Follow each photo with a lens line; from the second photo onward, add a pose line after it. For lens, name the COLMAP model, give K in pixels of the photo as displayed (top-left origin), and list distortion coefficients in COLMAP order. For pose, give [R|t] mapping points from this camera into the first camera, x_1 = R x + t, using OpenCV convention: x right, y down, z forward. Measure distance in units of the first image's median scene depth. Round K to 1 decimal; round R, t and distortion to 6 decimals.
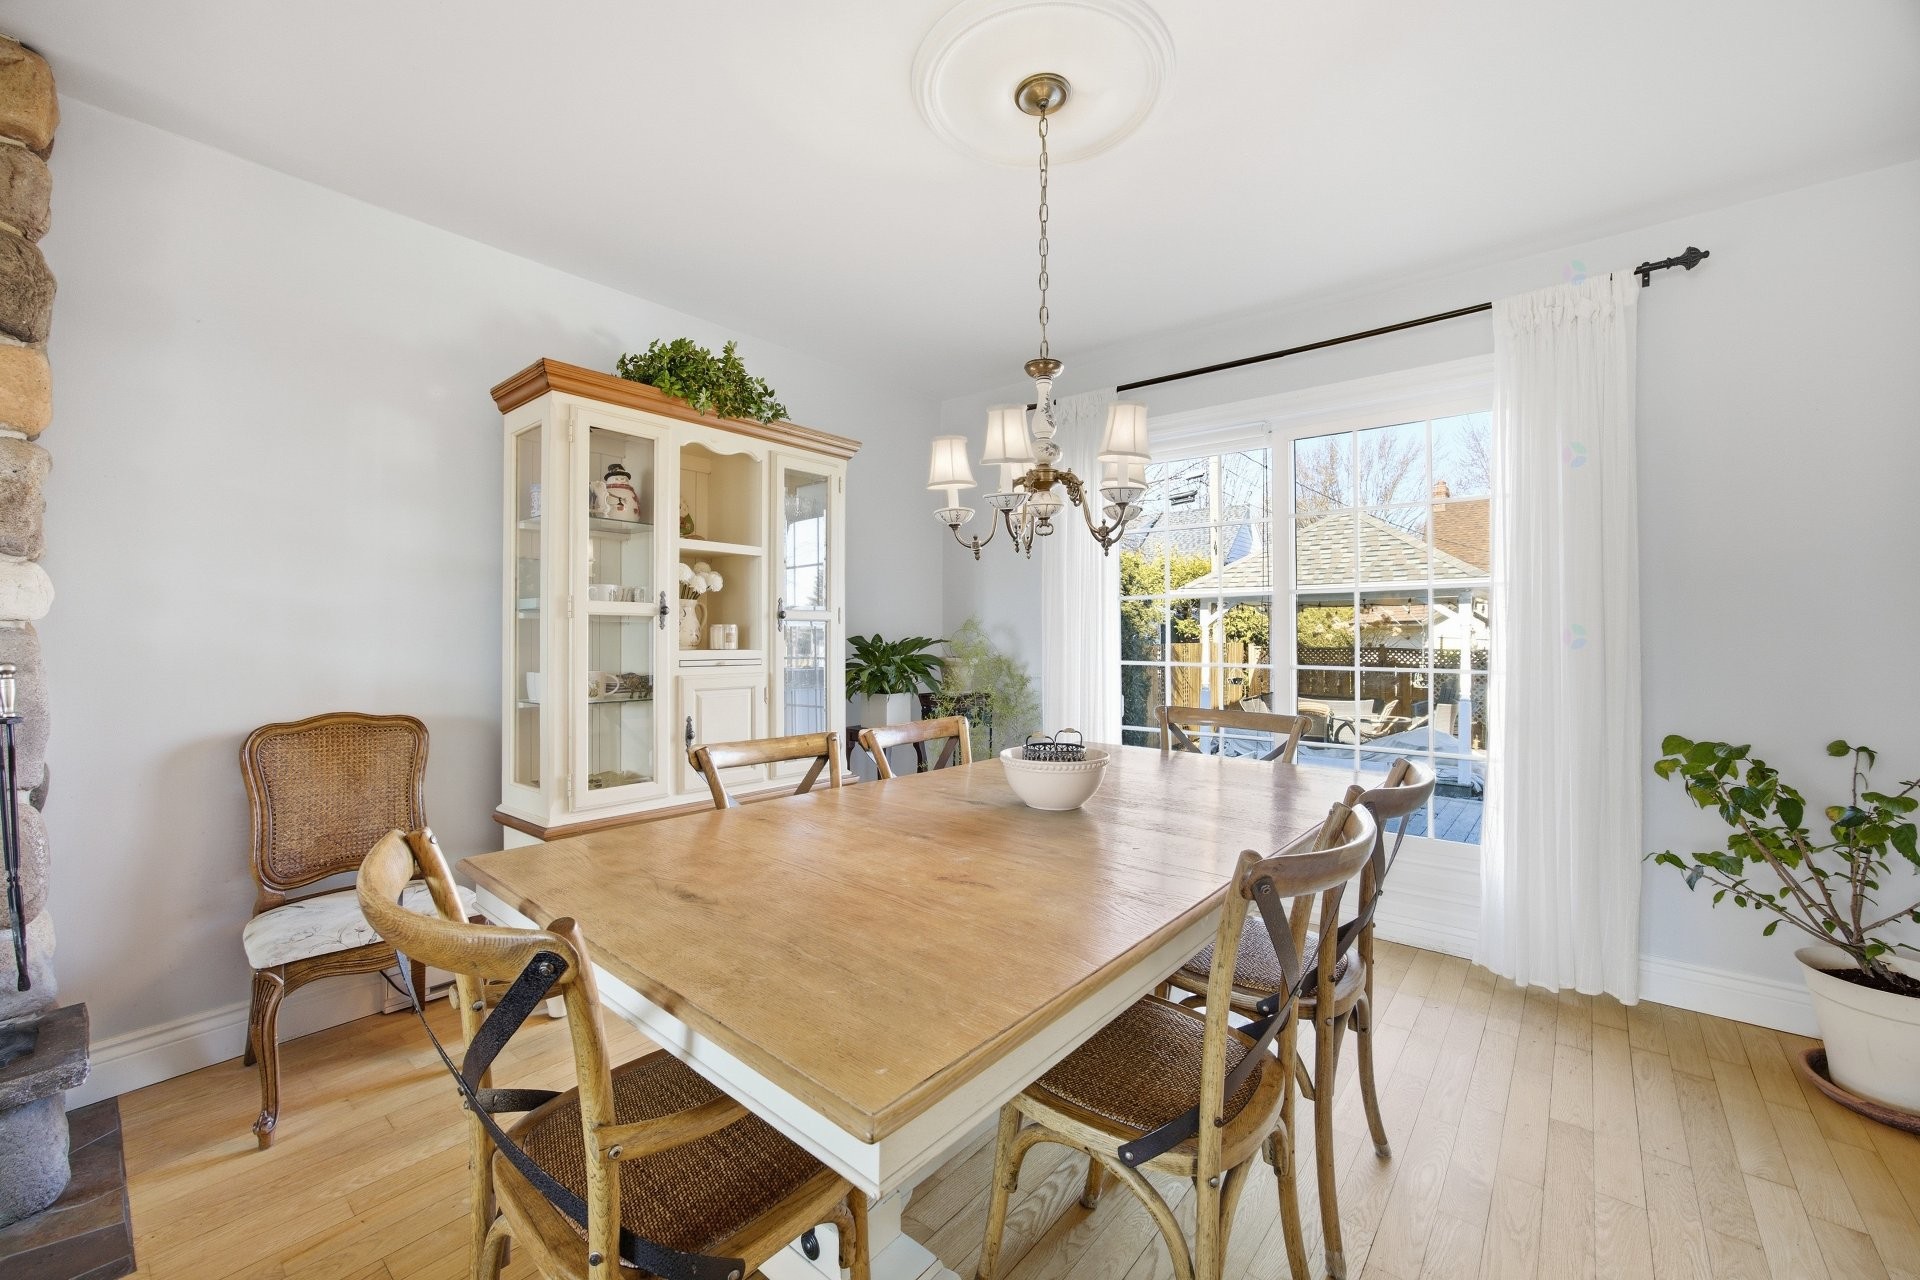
lens RADIAL K [[759.0, 0, 954.4], [0, 759.0, 631.7], [0, 0, 1]] dist [-0.002458, 0.000804]
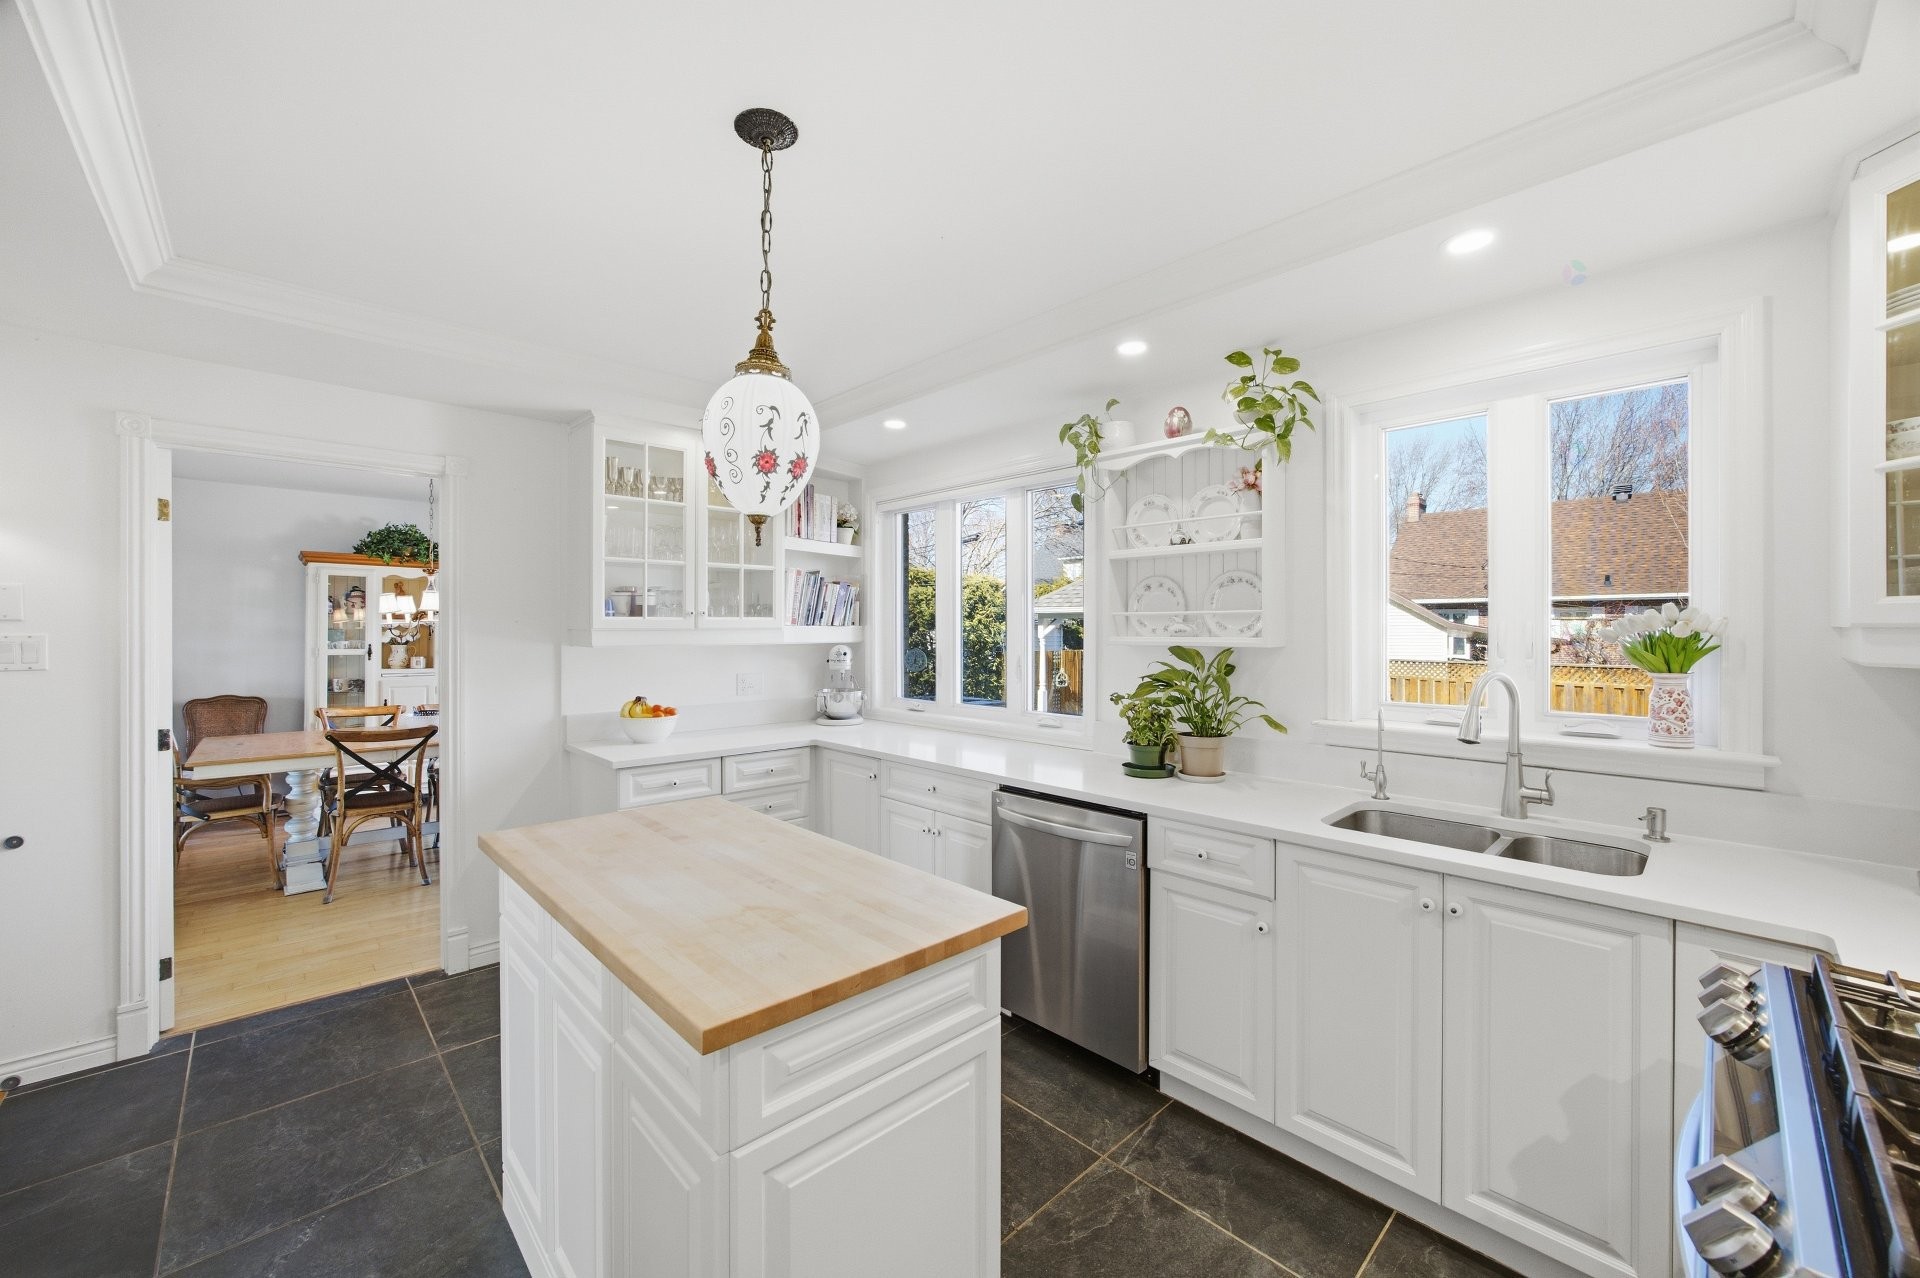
lens RADIAL K [[759.0, 0, 974.9], [0, 759.0, 630.2], [0, 0, 1]] dist [-0.002458, 0.000804]
pose [[0.996617, 0.002754, -0.082138, 1.617219], [-0.002380, 0.999986, 0.004651, -0.109576], [0.082150, -0.004439, 0.996610, -1.120203]]
